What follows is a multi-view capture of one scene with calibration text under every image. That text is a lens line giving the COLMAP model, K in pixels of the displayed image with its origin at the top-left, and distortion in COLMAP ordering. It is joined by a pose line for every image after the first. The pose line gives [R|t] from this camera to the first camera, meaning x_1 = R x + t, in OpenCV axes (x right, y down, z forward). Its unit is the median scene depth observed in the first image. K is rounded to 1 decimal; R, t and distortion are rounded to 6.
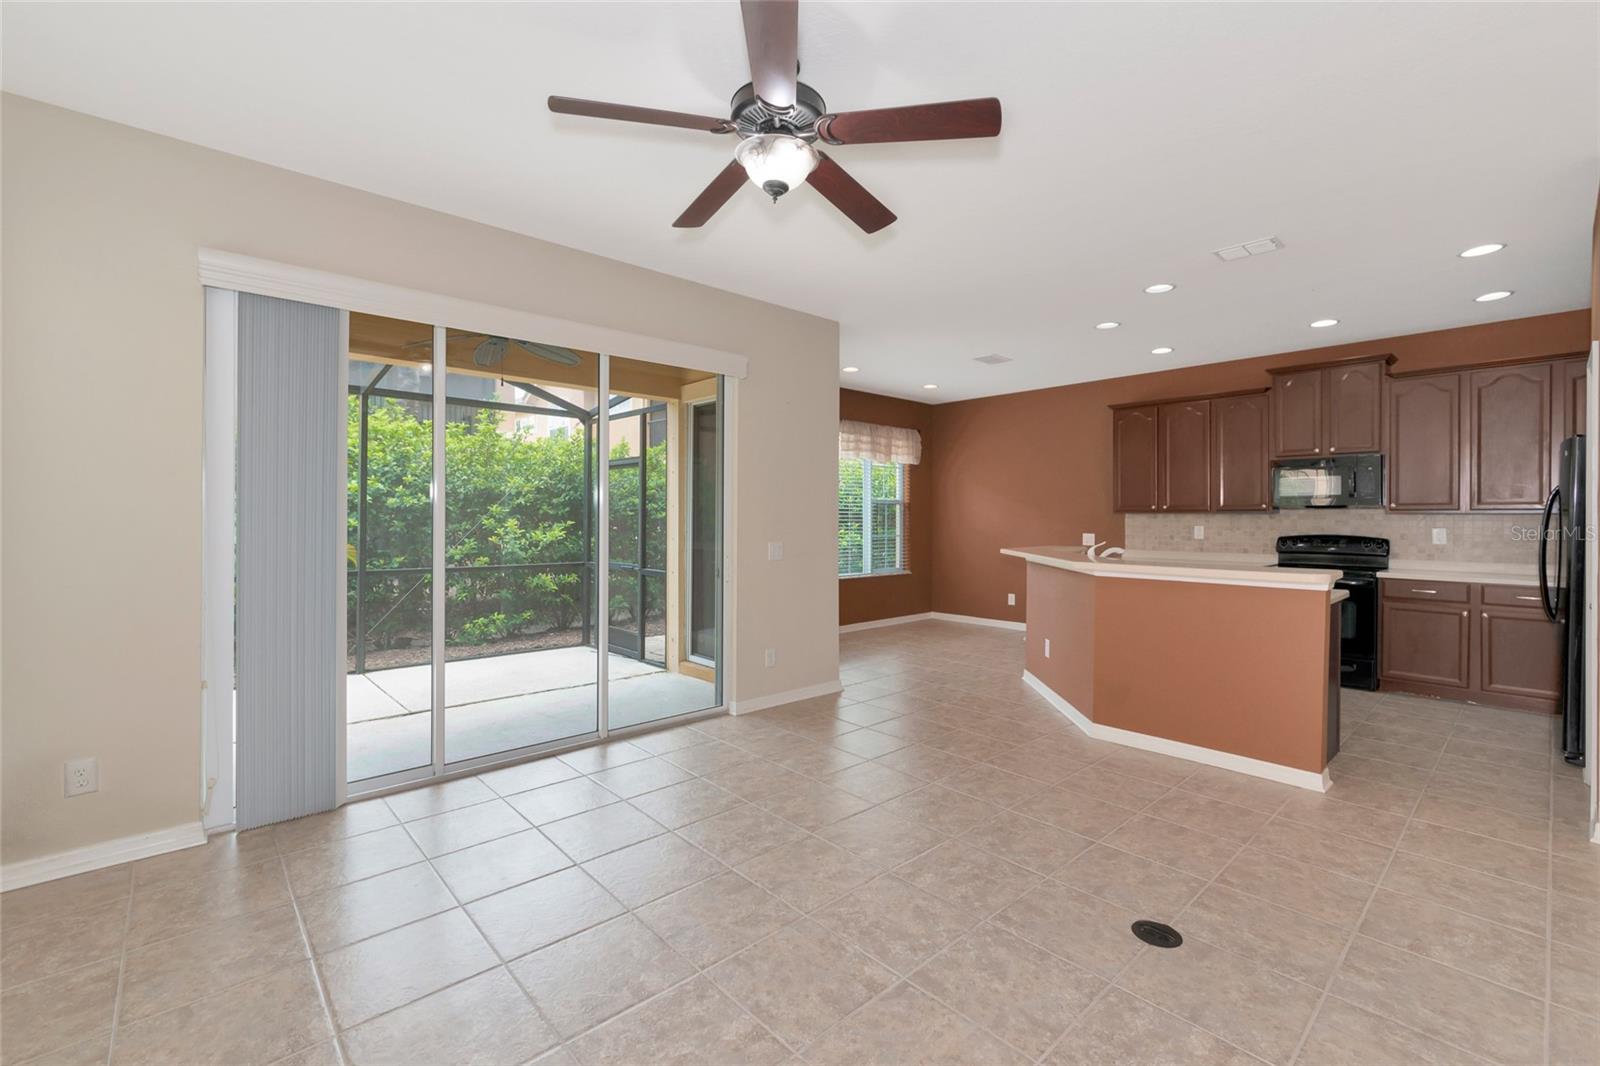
lens RADIAL K [[685.8, 0, 807.1], [0, 685.8, 515.8], [0, 0, 1]] dist [-0.000713, -0.000286]
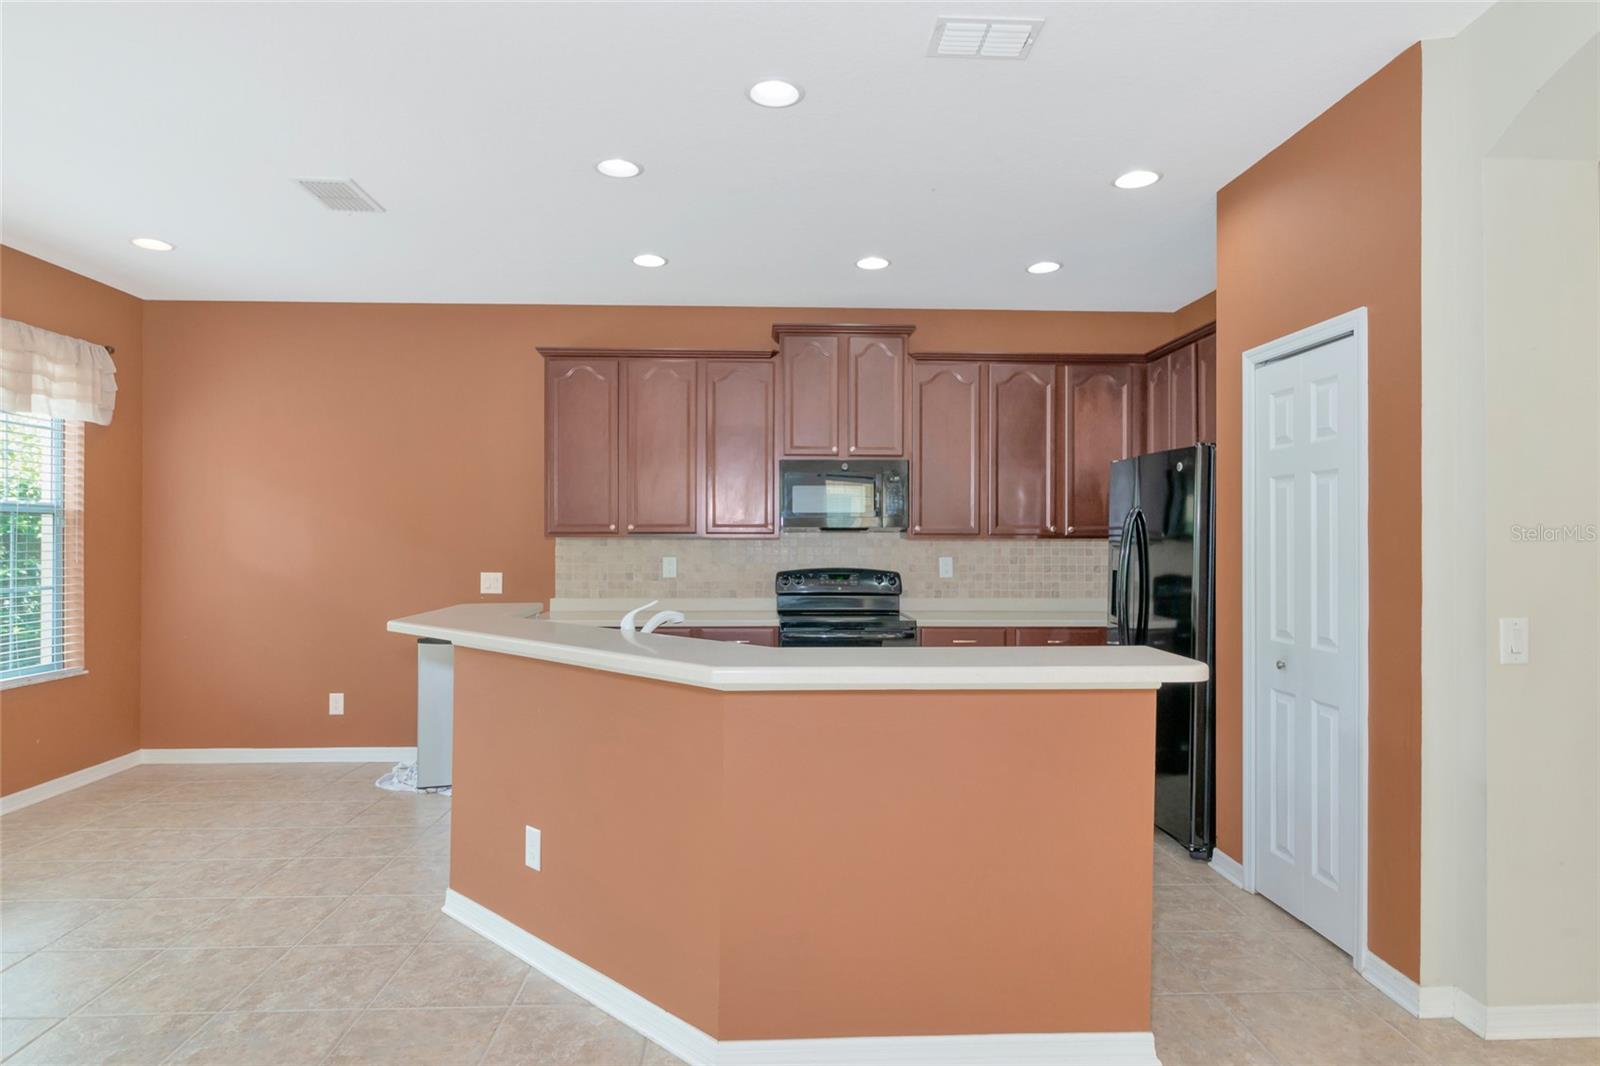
lens RADIAL K [[886.1, 0, 794.4], [0, 886.1, 536.5], [0, 0, 1]] dist [-0.004121, 0.000568]
pose [[0.649765, 0.000938, 0.760135, 0.025714], [-0.002131, 0.999998, 0.000587, -0.006303], [-0.760132, -0.002002, 0.649765, 0.464095]]
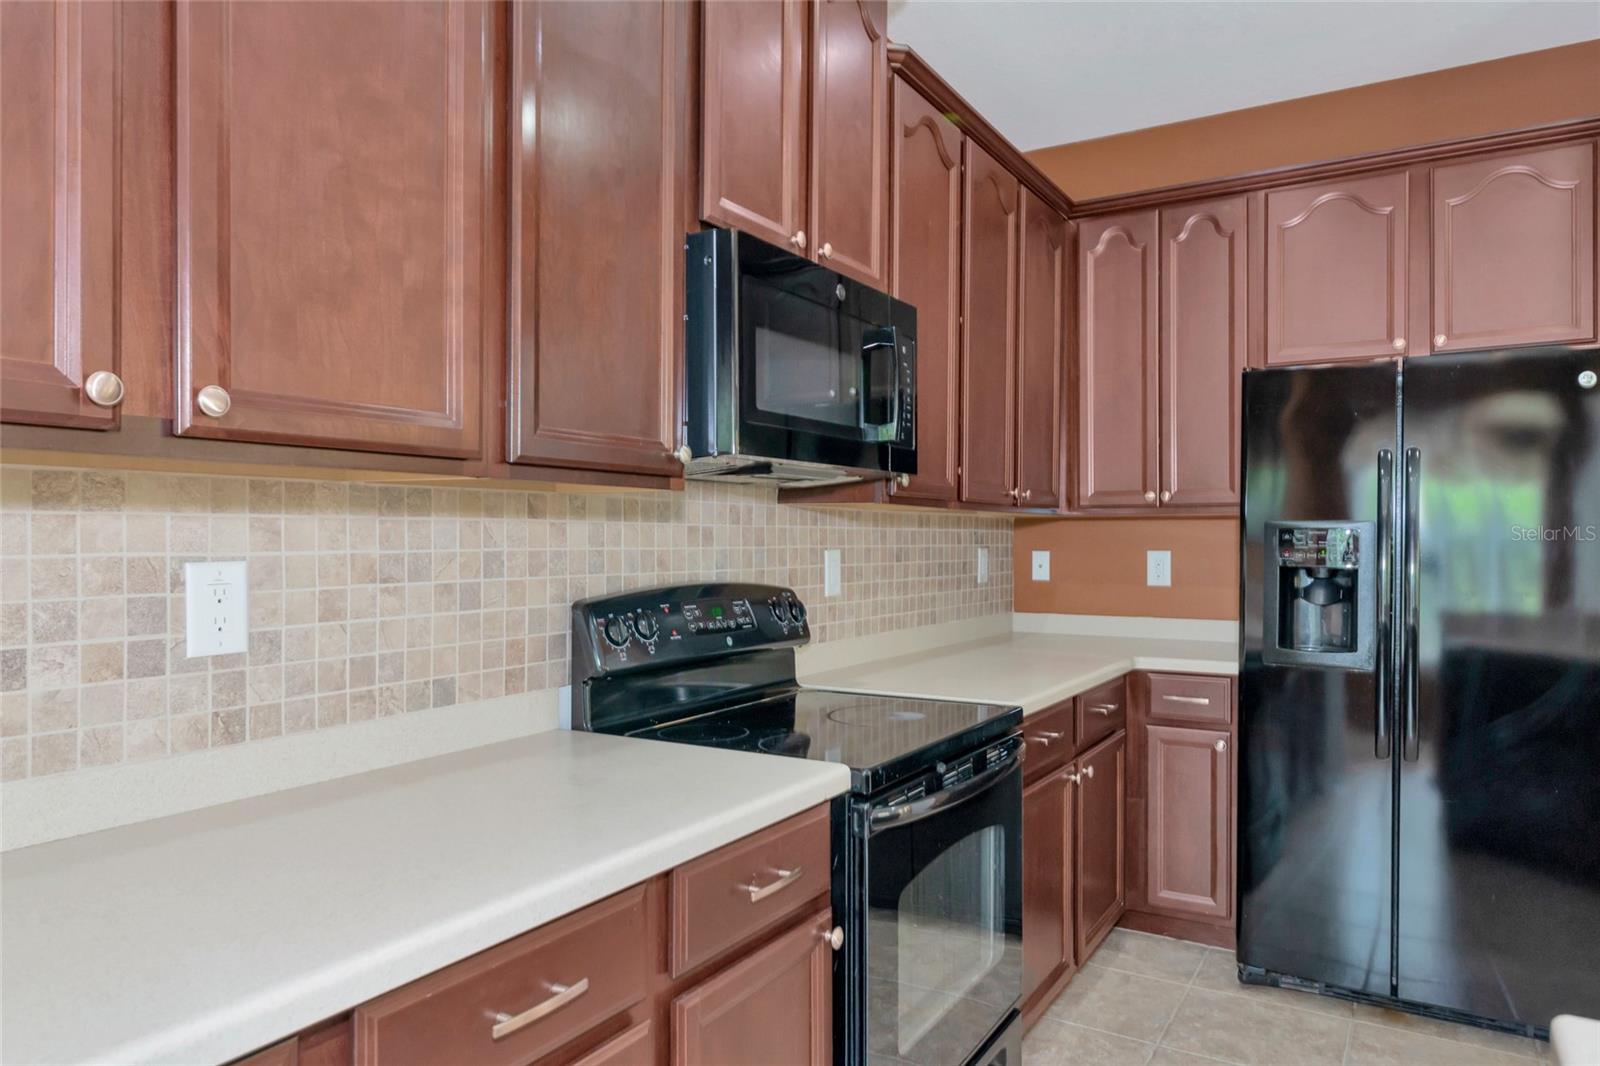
lens RADIAL K [[1039.2, 0, 806.5], [0, 1039.2, 544.3], [0, 0, 1]] dist [0.007645, -0.003008]
pose [[-0.279877, -0.011688, 0.959965, 0.407031], [-0.006052, 0.999927, 0.010410, 0.009624], [-0.960017, -0.002896, -0.279927, 1.161734]]
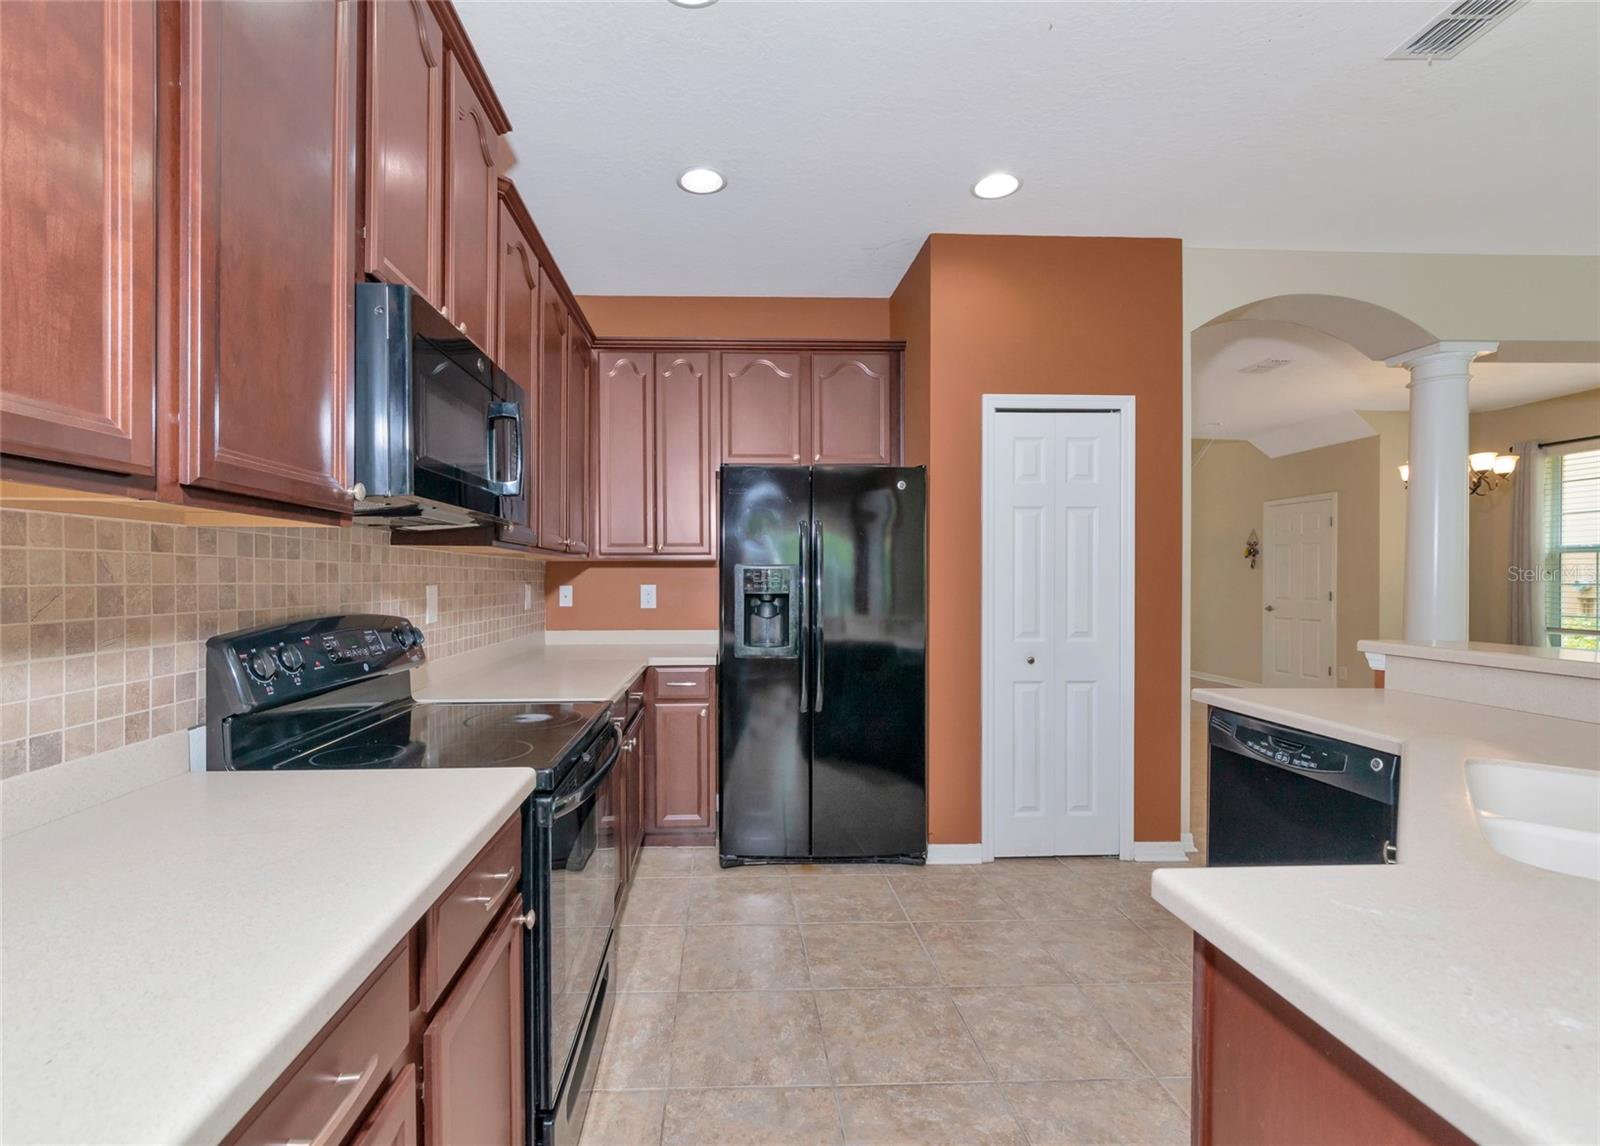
lens RADIAL K [[710.0, 0, 787.0], [0, 710.0, 578.6], [0, 0, 1]] dist [-0.003242, -0.000438]
pose [[-0.757790, -0.005539, 0.652475, 0.464629], [-0.004477, 0.999985, 0.003289, 0.011769], [-0.652483, -0.000429, -0.757803, 1.187679]]
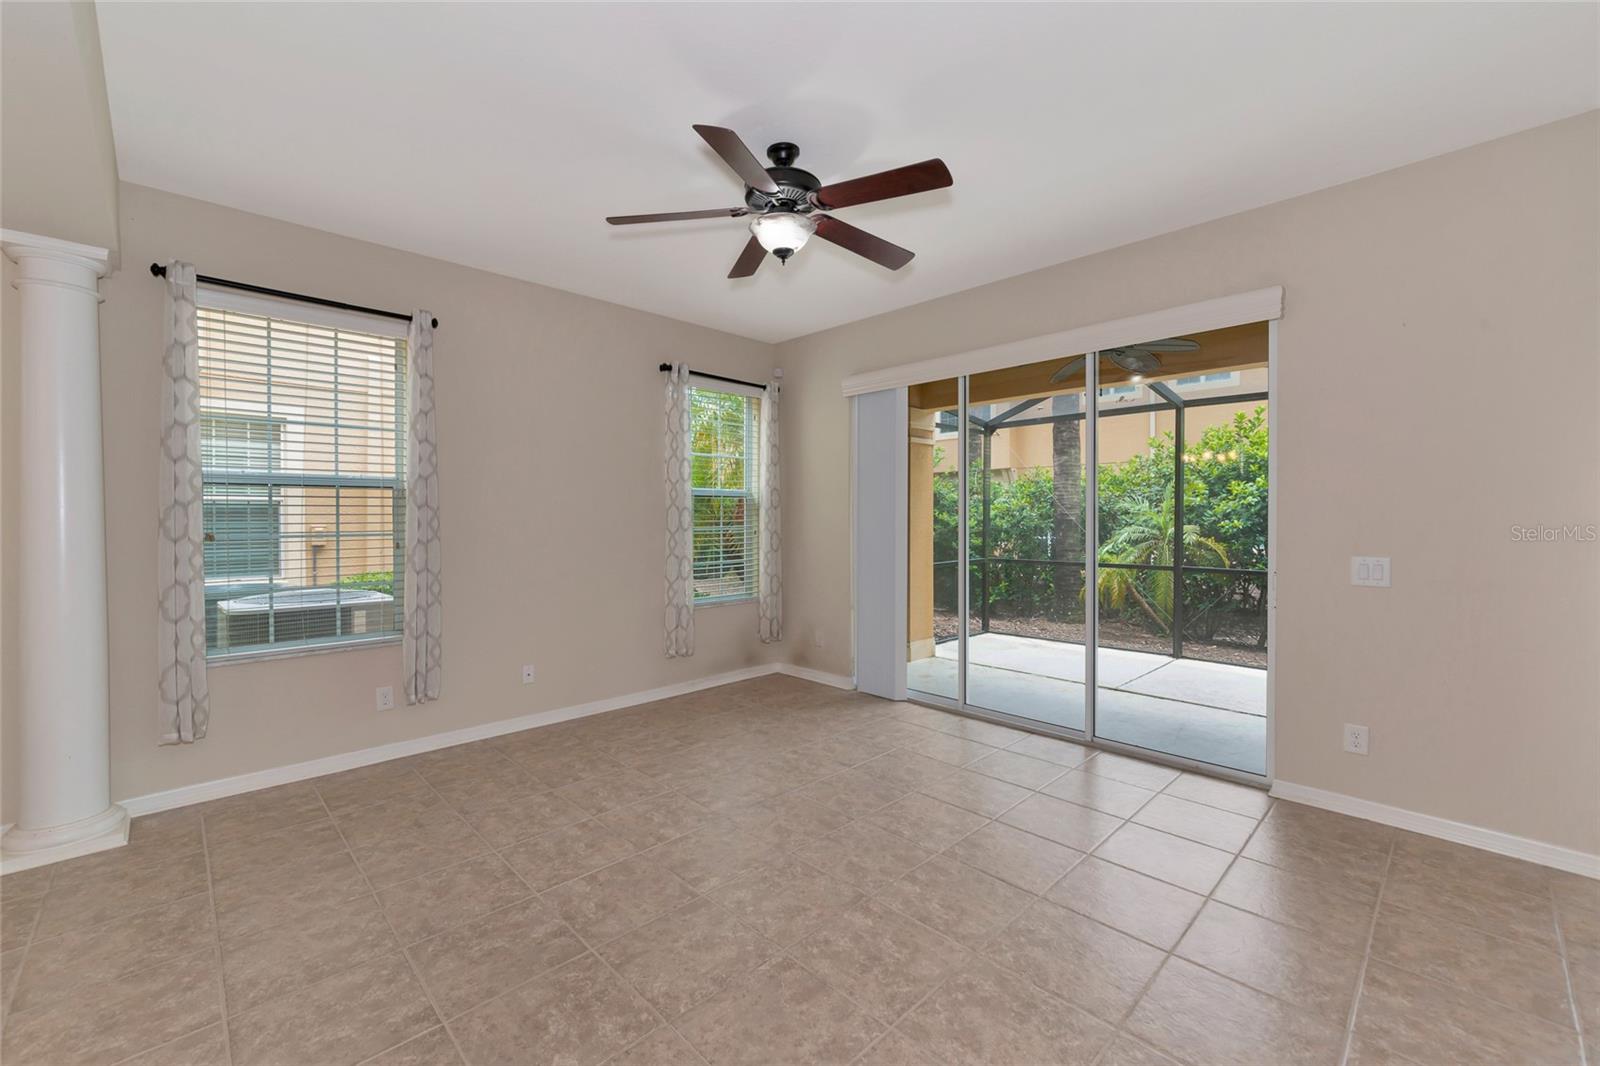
lens RADIAL K [[659.4, 0, 799.7], [0, 659.4, 522.2], [0, 0, 1]] dist [-0.003856, 0.000416]
pose [[0.023220, 0.002200, -0.999728, 0.469640], [0.003298, 0.999992, 0.002277, 0.003126], [0.999725, -0.003350, 0.023212, 0.409939]]
